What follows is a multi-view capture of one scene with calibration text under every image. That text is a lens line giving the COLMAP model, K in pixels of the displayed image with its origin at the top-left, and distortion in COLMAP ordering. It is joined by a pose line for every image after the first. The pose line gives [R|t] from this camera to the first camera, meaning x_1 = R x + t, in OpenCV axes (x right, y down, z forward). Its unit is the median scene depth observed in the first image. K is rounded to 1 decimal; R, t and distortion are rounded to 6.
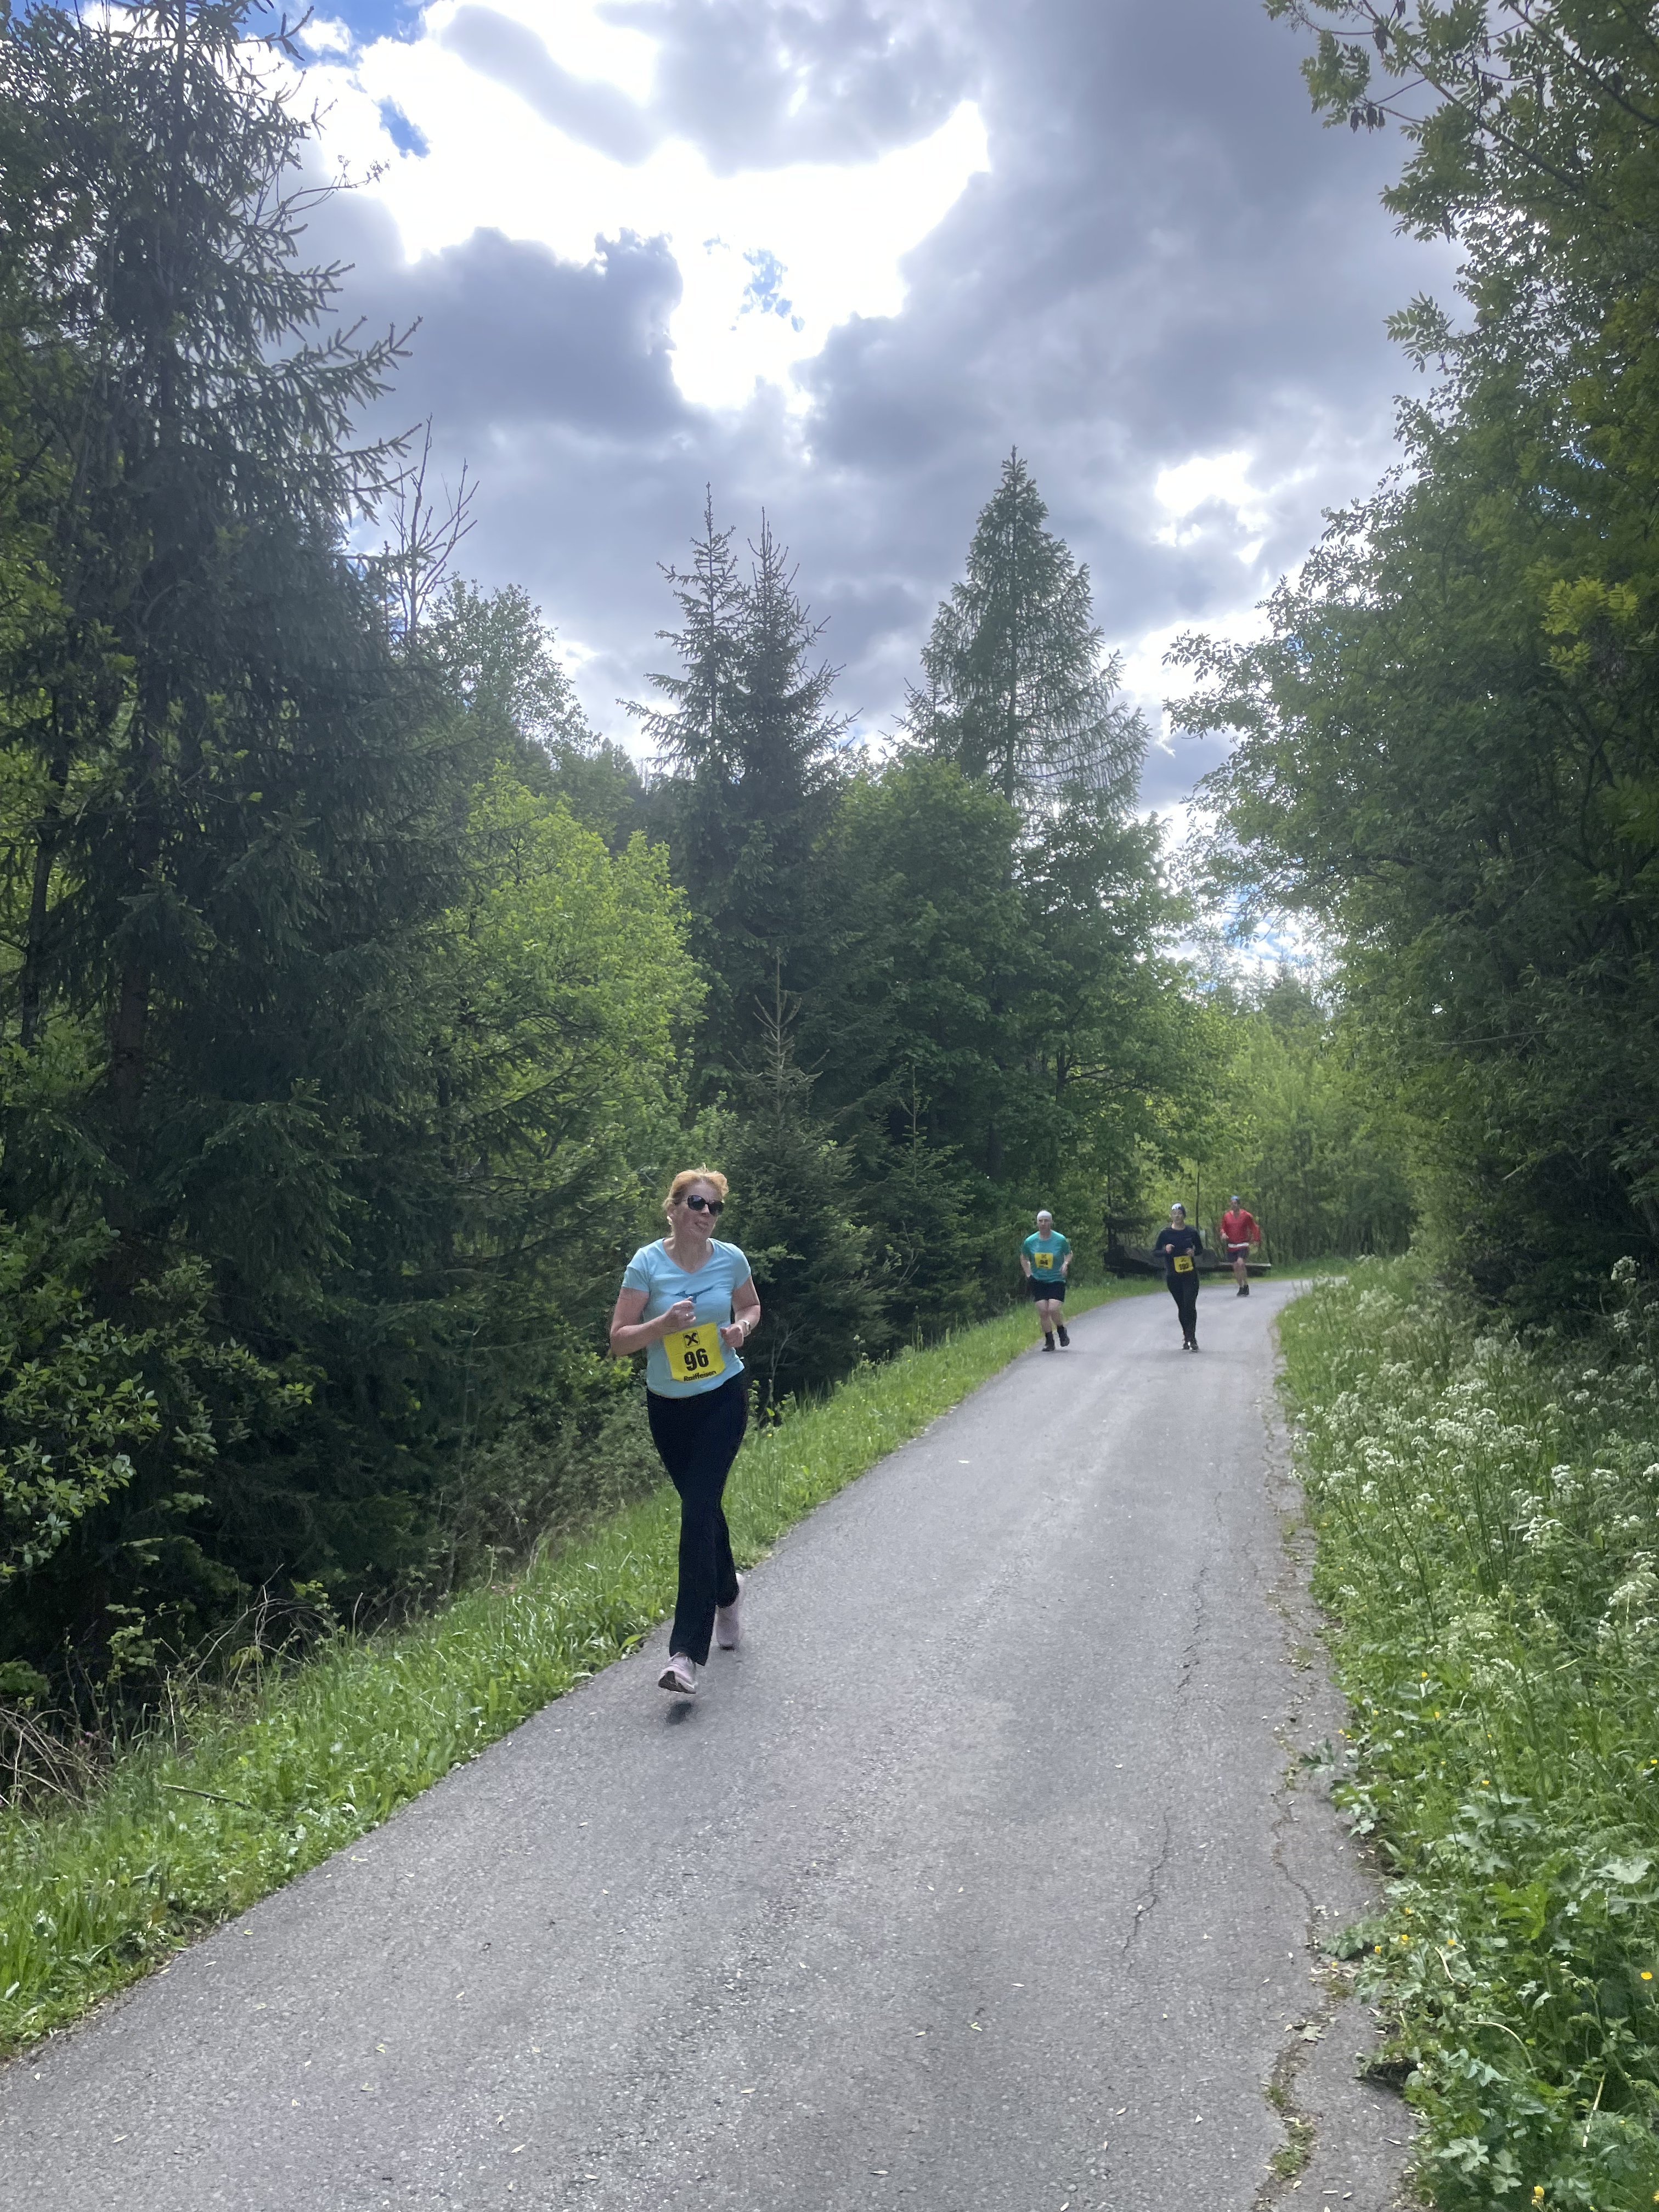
lens RADIAL K [[1664.7, 0, 809.1], [0, 1664.7, 1085.6], [0, 0, 1]] dist [0.089982, -0.116936]
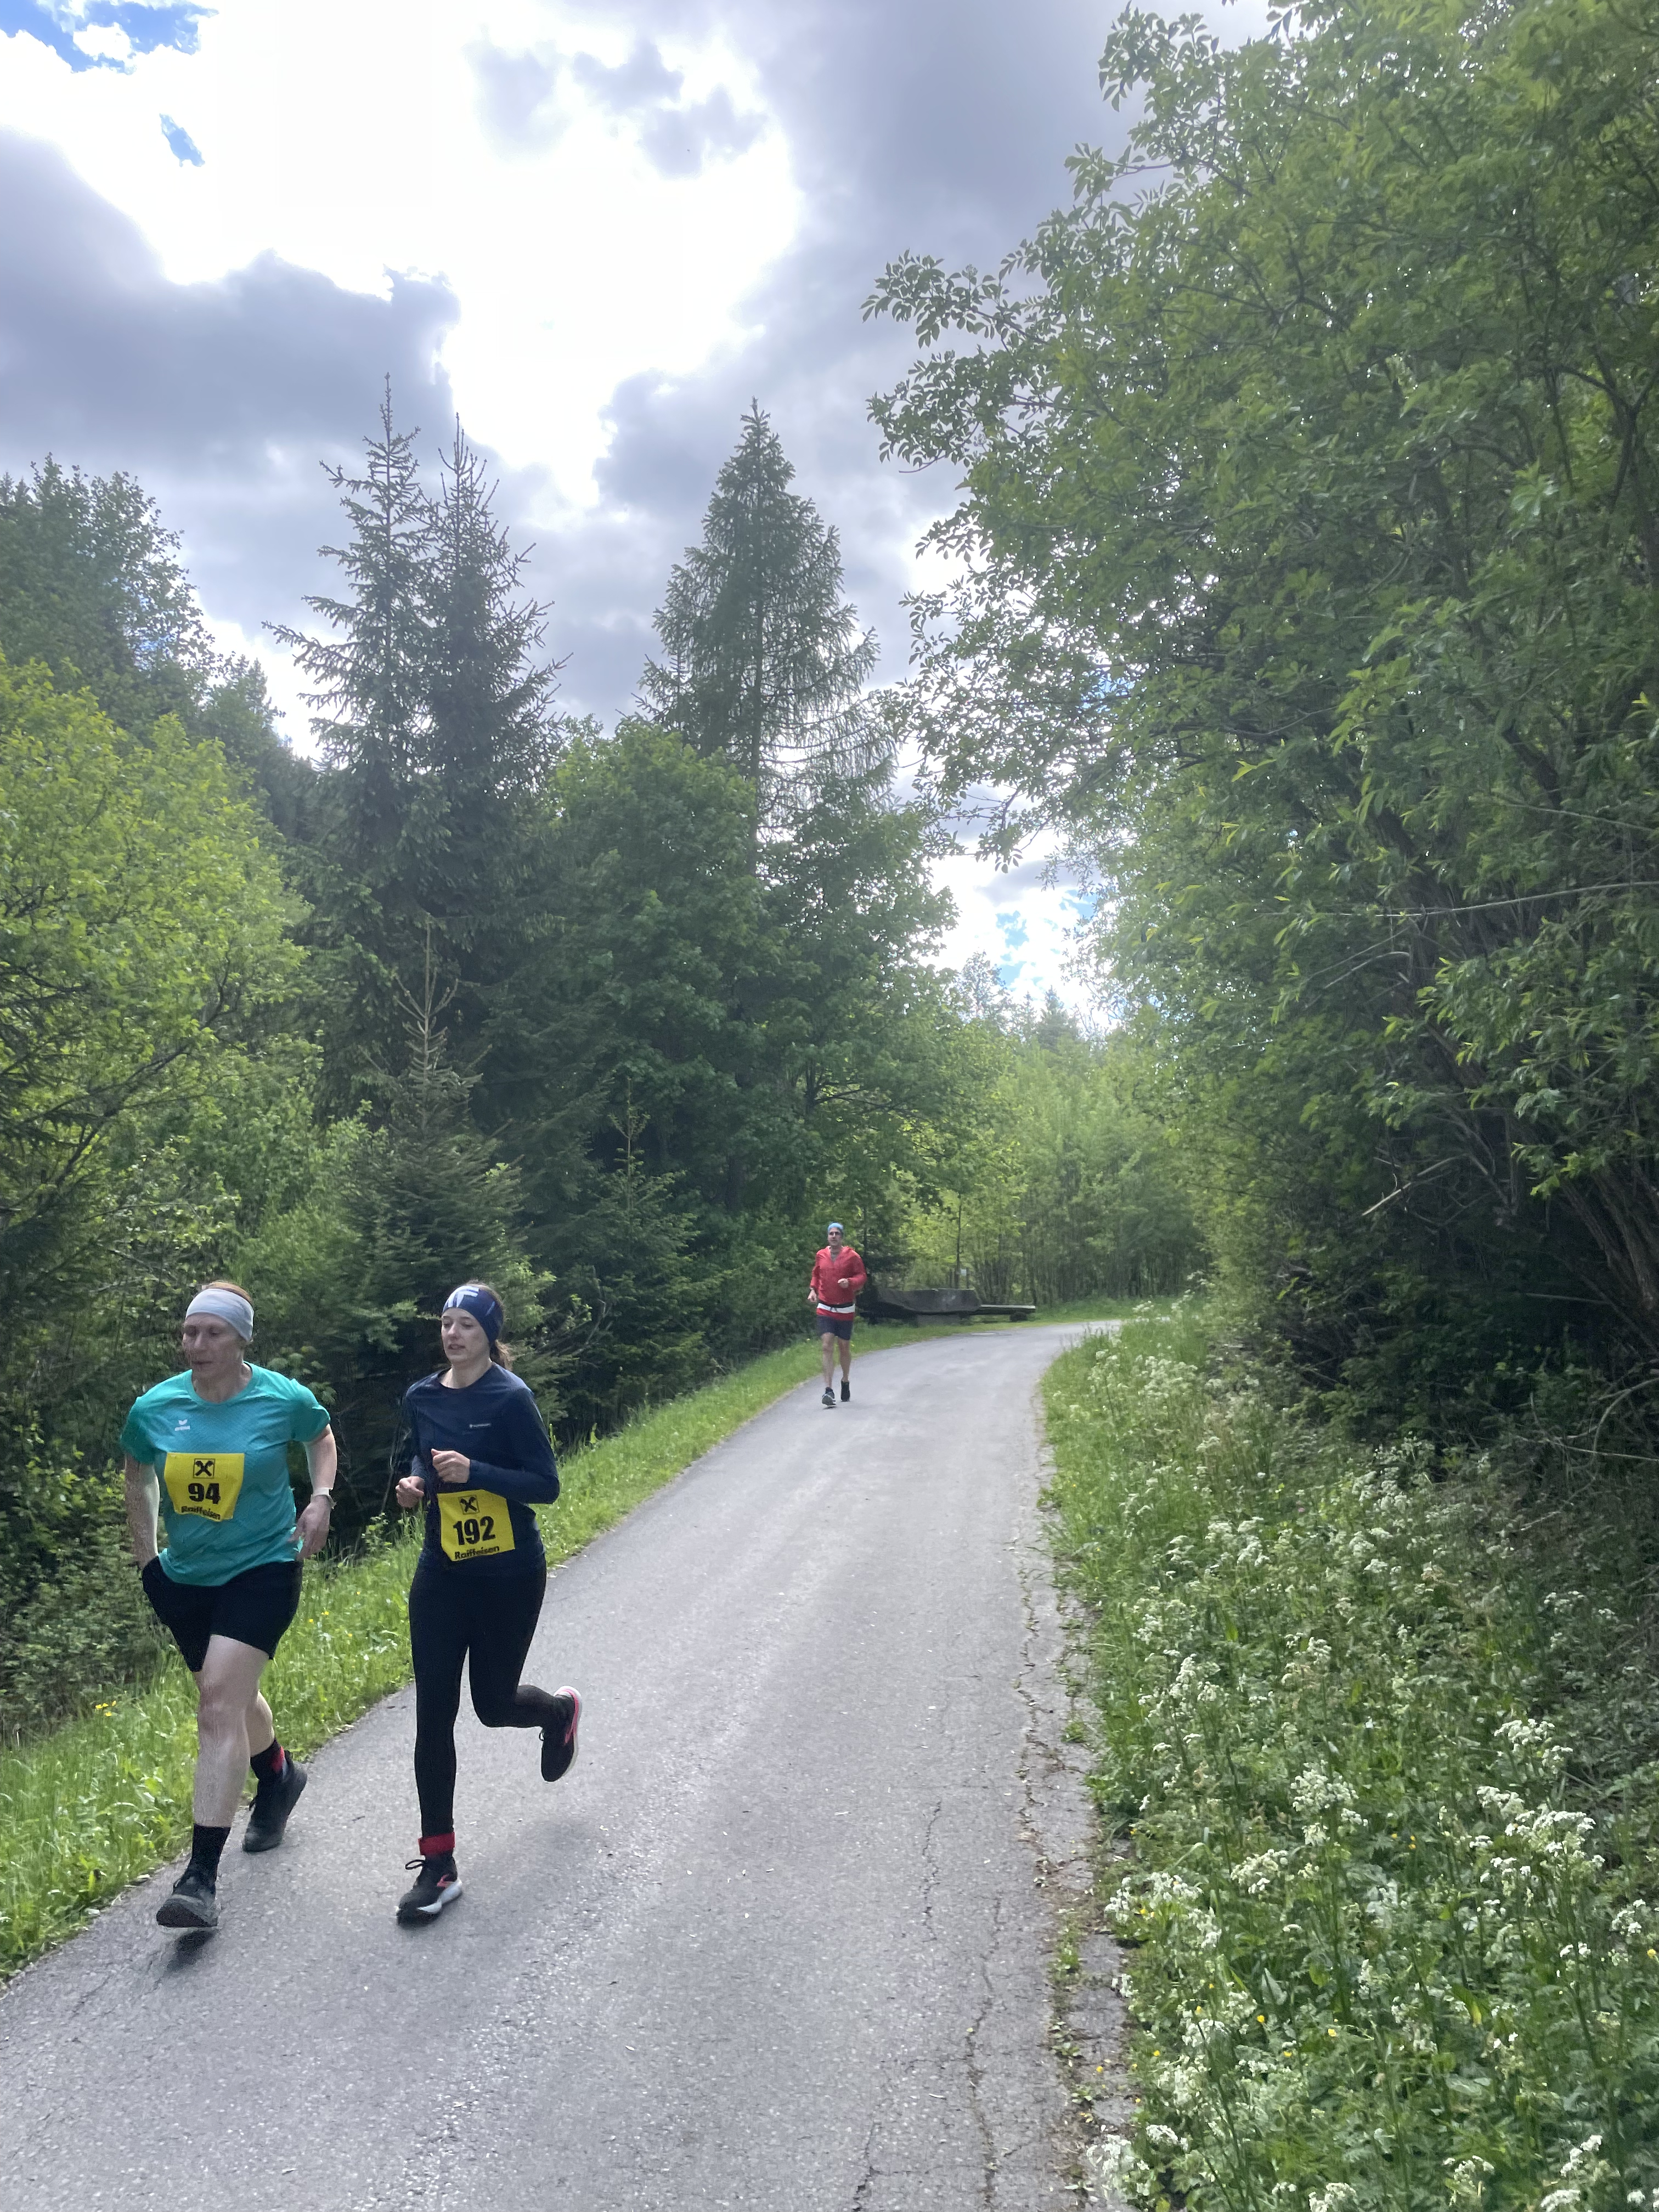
lens RADIAL K [[1664.7, 0, 839.3], [0, 1664.7, 1020.6], [0, 0, 1]] dist [0.089982, -0.116936]
pose [[0.988454, 0.020383, 0.150146, 0.039295], [-0.011465, 0.998131, -0.060023, 0.008576], [-0.151089, 0.057609, 0.986840, 0.143456]]
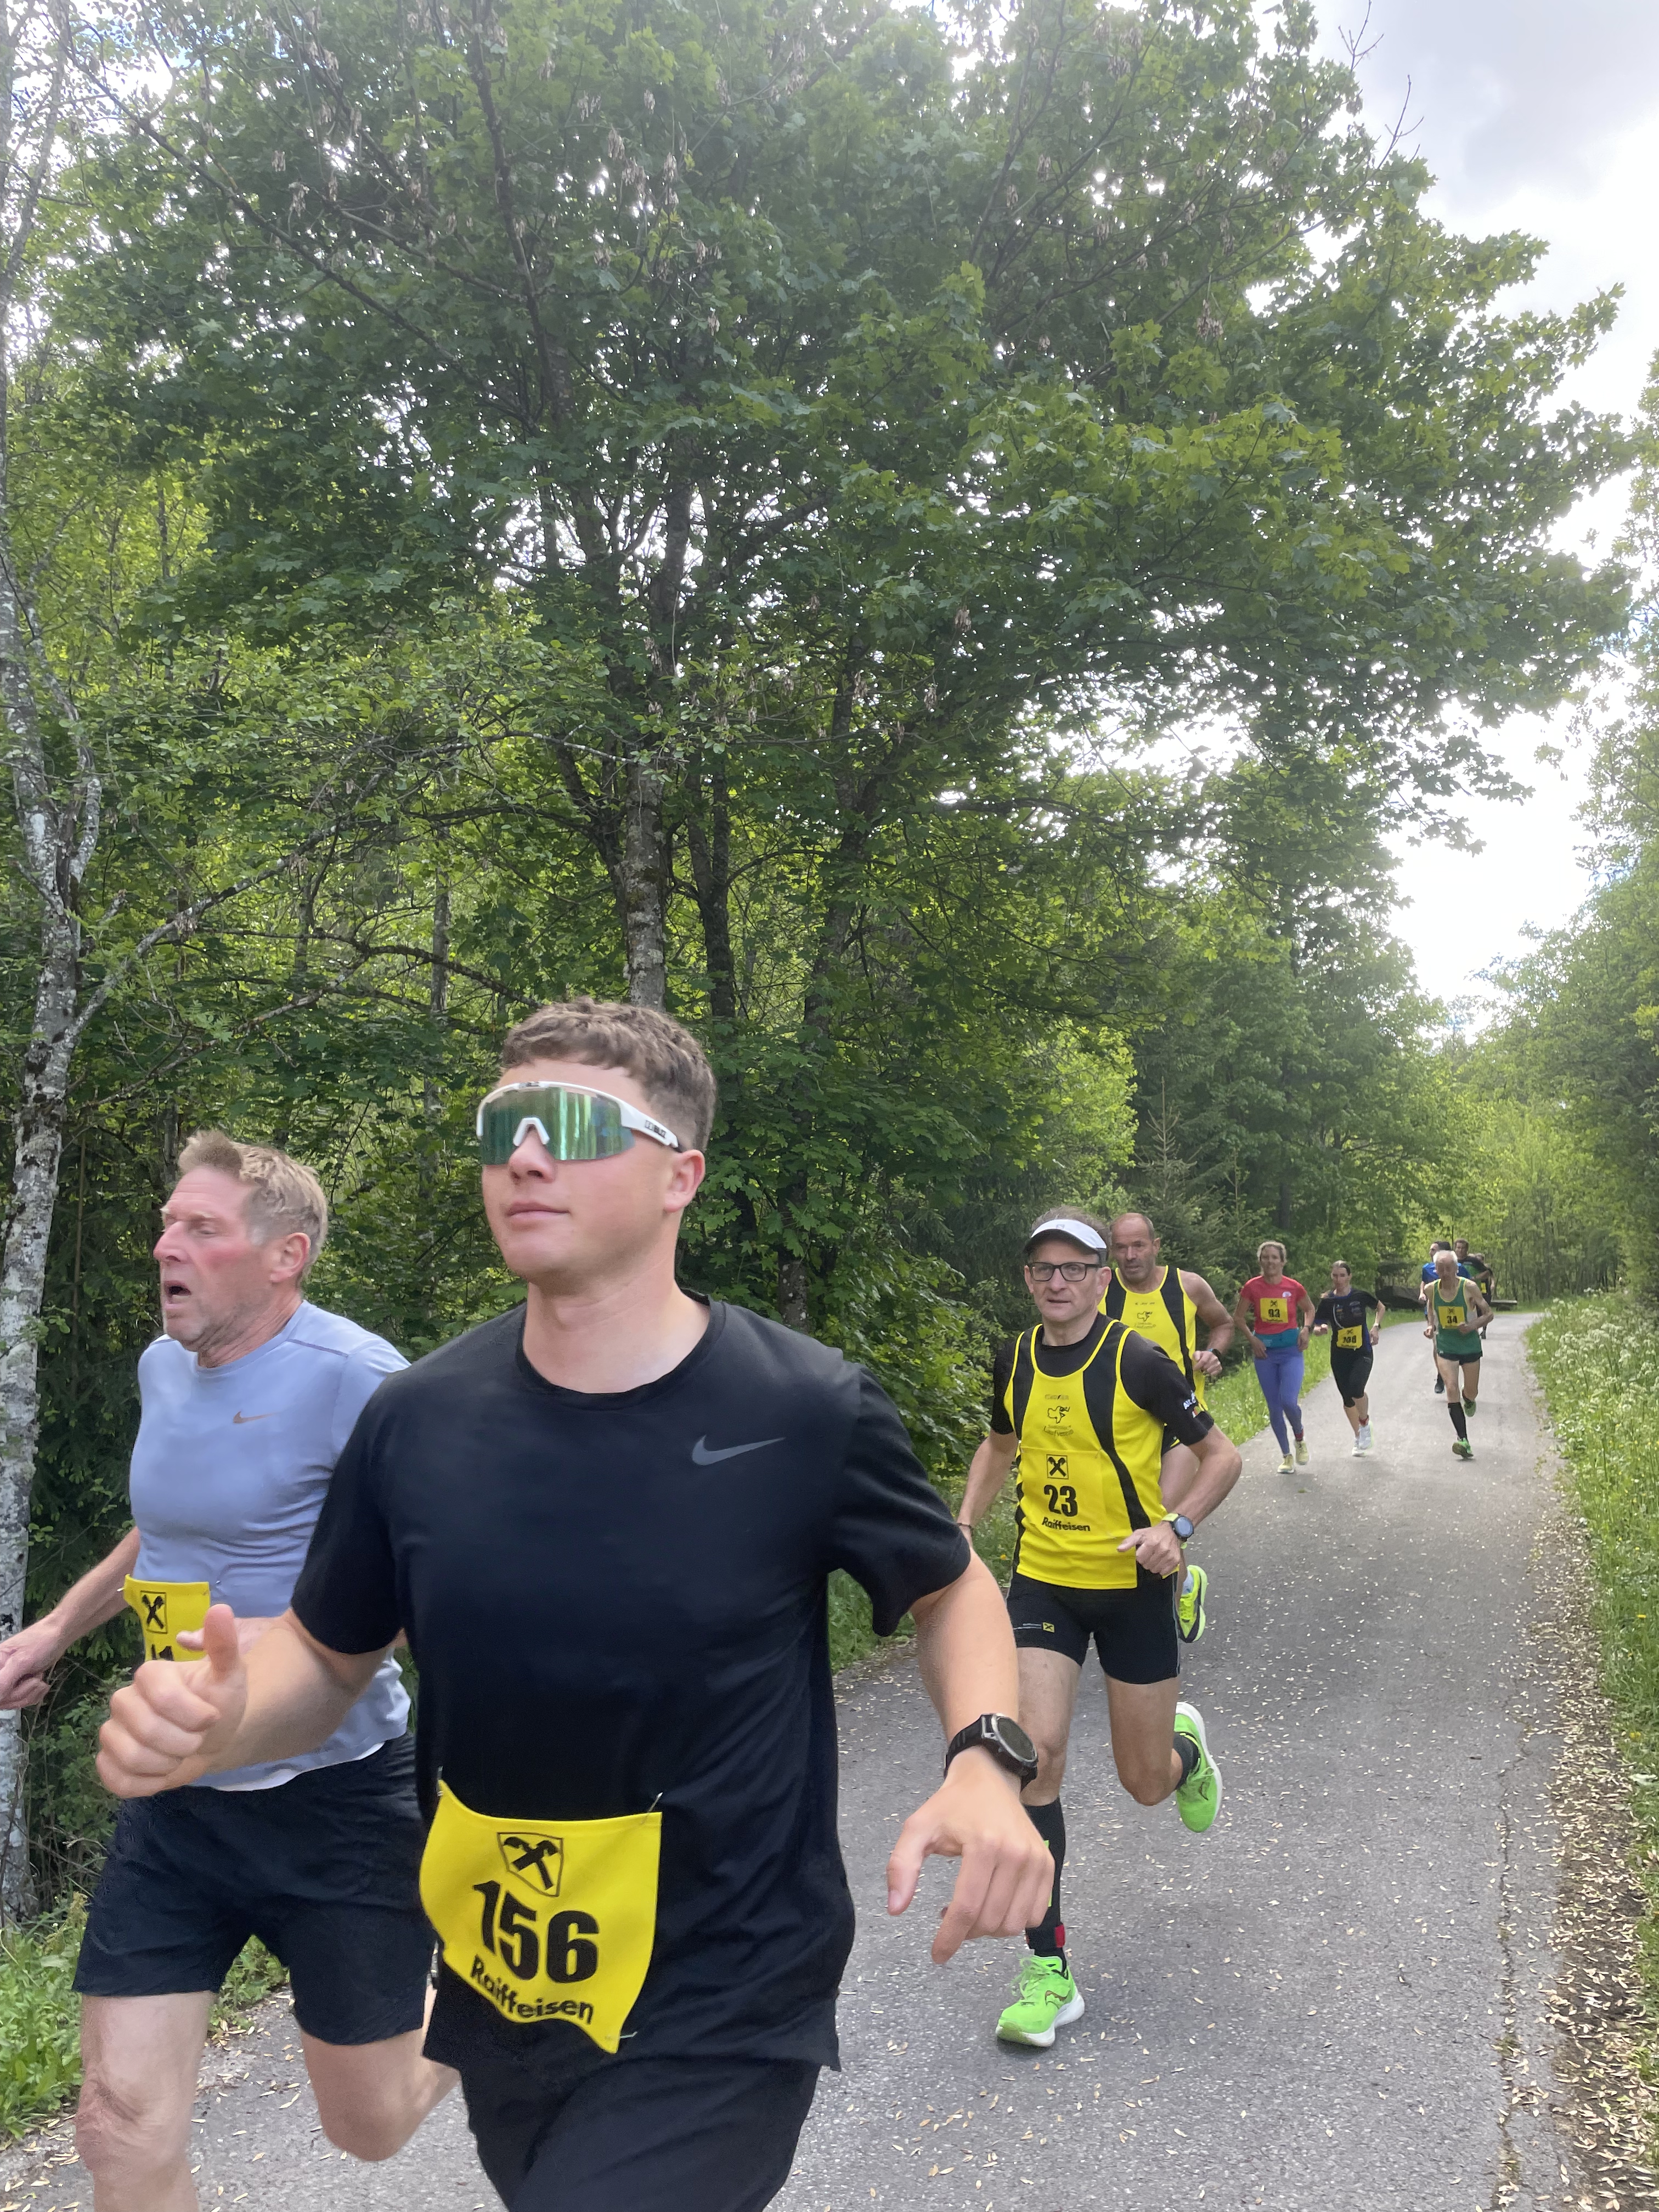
lens RADIAL K [[1664.7, 0, 819.3], [0, 1664.7, 1101.9], [0, 0, 1]] dist [0.089982, -0.116936]
pose [[0.992901, -0.013674, -0.118157, -0.106725], [0.011529, 0.999756, -0.018821, -0.026900], [0.118386, 0.017325, 0.992817, -0.366588]]
